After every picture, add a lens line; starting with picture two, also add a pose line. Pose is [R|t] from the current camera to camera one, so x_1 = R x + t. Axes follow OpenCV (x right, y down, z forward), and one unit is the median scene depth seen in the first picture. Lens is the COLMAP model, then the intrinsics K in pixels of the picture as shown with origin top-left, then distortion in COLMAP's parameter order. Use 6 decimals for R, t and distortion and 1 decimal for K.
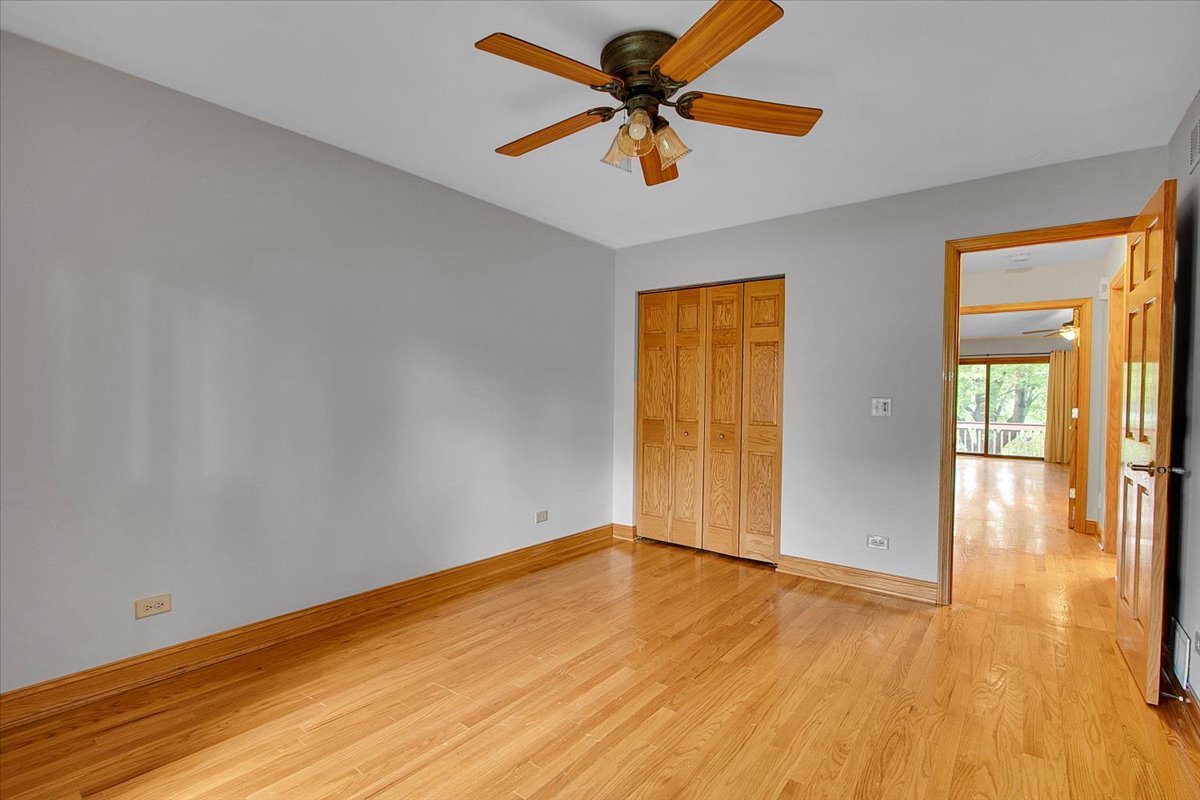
lens RADIAL K [[553.0, 0, 592.8], [0, 553.0, 401.1], [0, 0, 1]] dist [-0.012502, -0.000244]
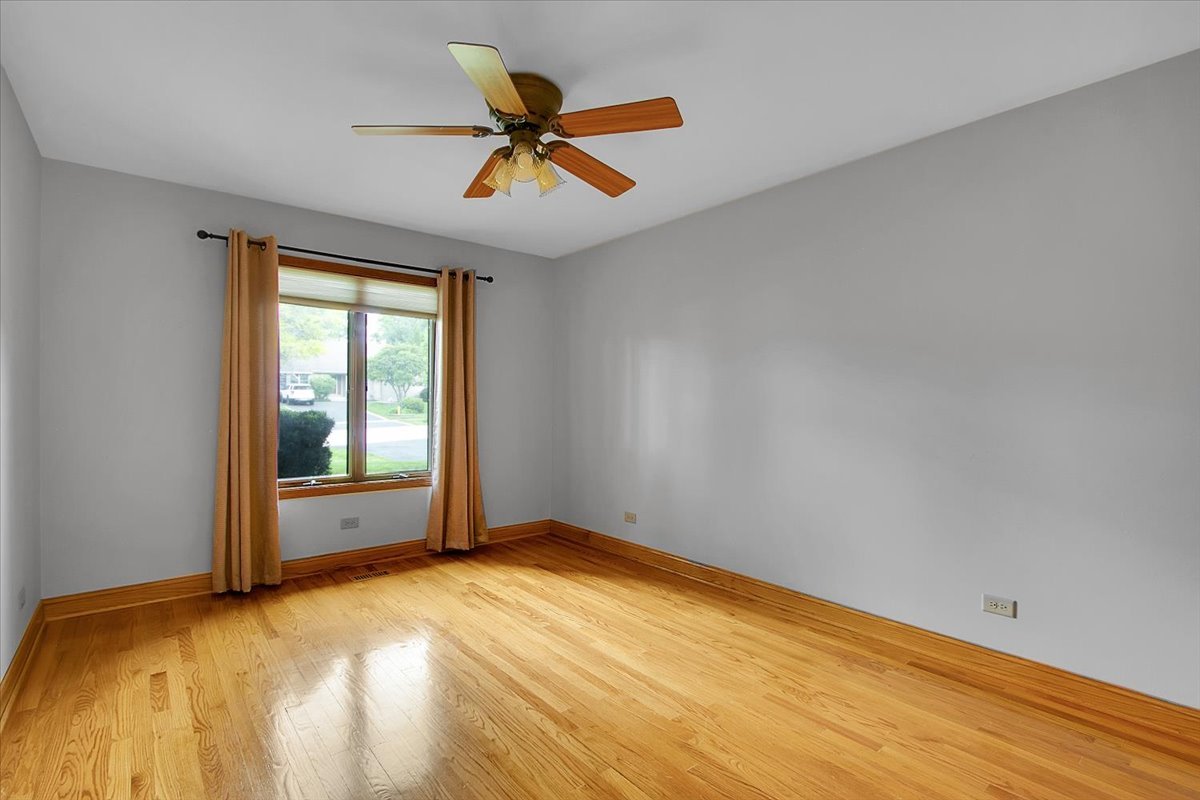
lens RADIAL K [[553.0, 0, 593.1], [0, 553.0, 400.4], [0, 0, 1]] dist [-0.012502, -0.000244]
pose [[-0.206075, -0.012926, -0.978451, 0.848860], [-0.015294, 0.999833, -0.009988, -0.001504], [0.978417, 0.012906, -0.206239, 1.008249]]
